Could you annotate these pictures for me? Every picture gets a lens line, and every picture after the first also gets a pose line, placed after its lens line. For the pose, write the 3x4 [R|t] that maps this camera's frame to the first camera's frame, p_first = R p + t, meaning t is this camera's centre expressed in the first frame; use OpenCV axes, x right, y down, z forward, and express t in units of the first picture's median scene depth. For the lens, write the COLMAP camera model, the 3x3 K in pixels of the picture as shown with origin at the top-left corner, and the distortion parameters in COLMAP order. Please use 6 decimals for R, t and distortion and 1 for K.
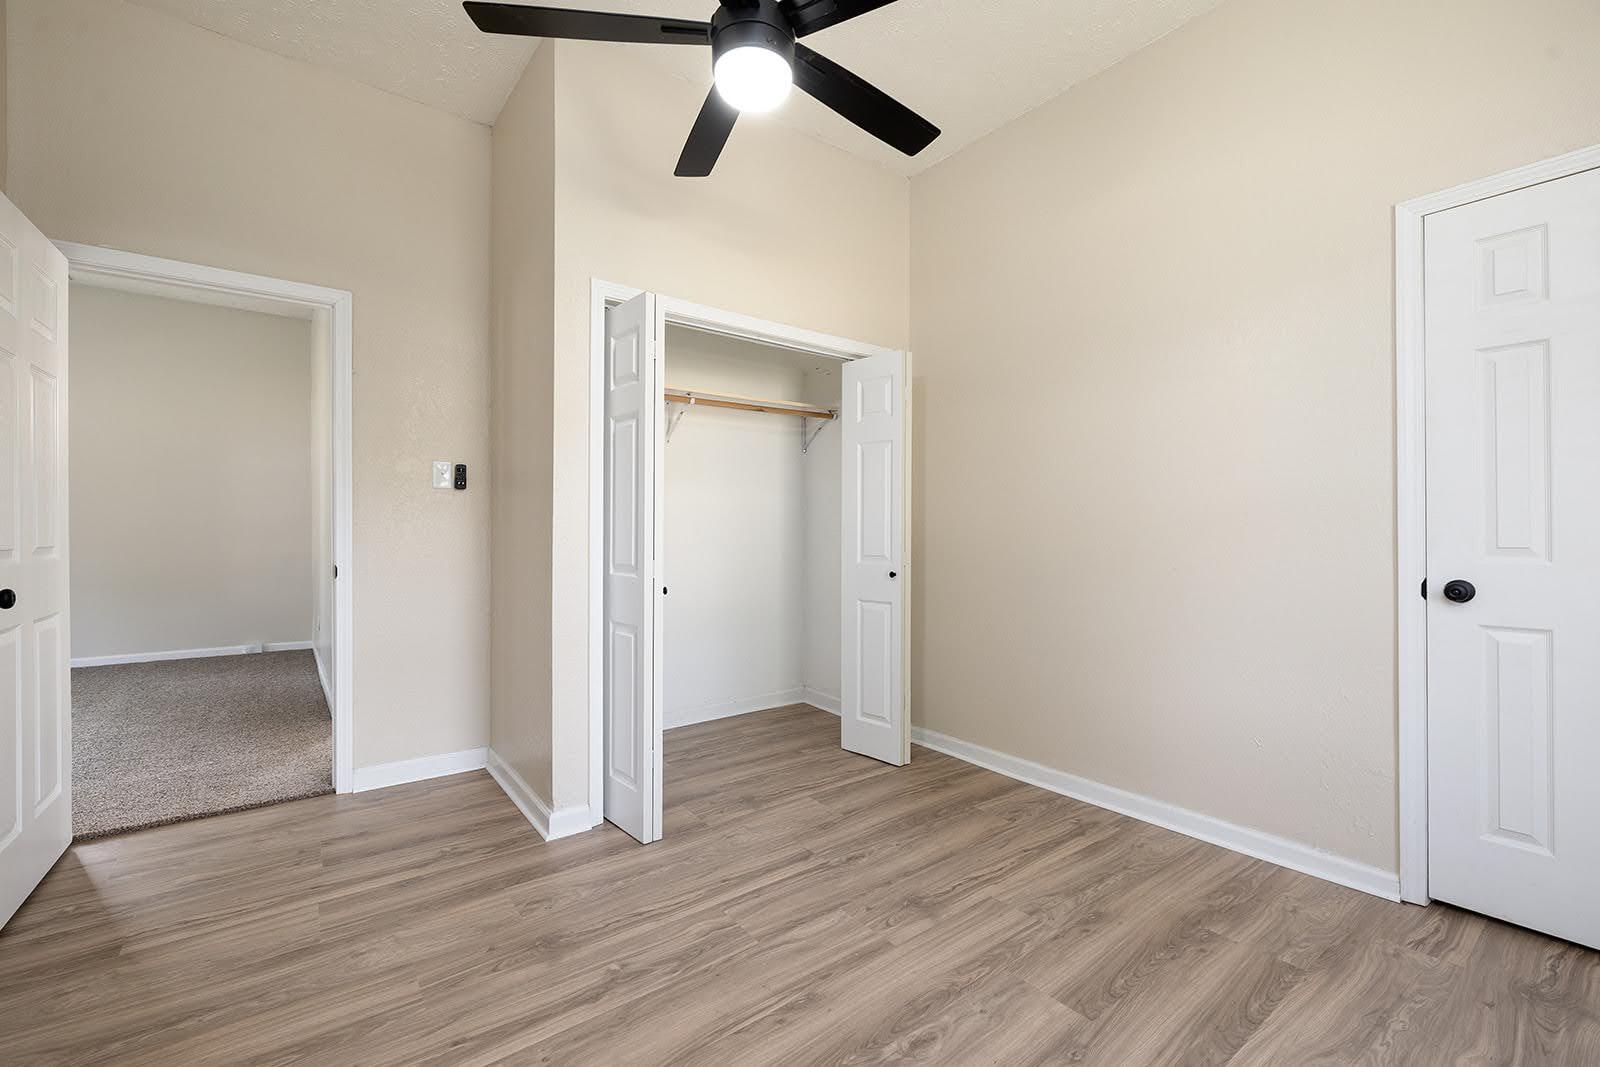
lens RADIAL K [[682.8, 0, 807.2], [0, 682.8, 531.6], [0, 0, 1]] dist [0.000723, 0.000250]
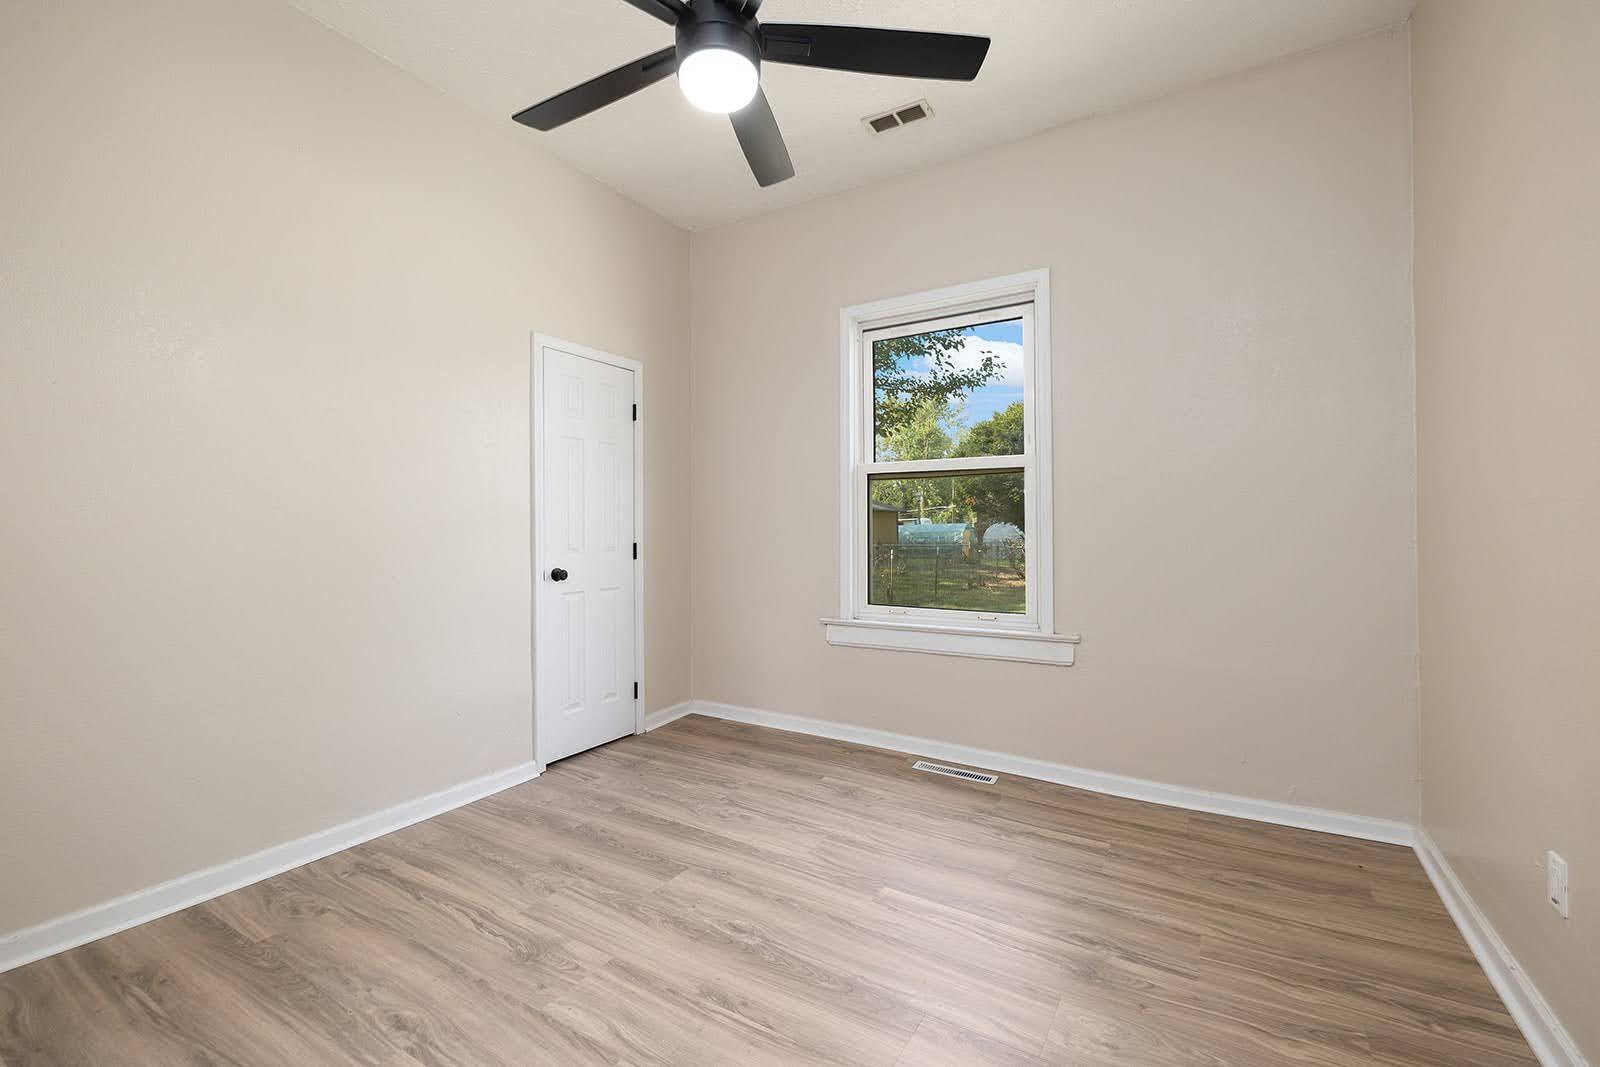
lens RADIAL K [[682.8, 0, 805.1], [0, 682.8, 529.1], [0, 0, 1]] dist [0.000723, 0.000250]
pose [[-0.367413, 0.012646, 0.929972, -0.837616], [0.004303, 0.999920, -0.011897, -0.003456], [-0.930048, -0.000369, -0.367438, 1.024188]]
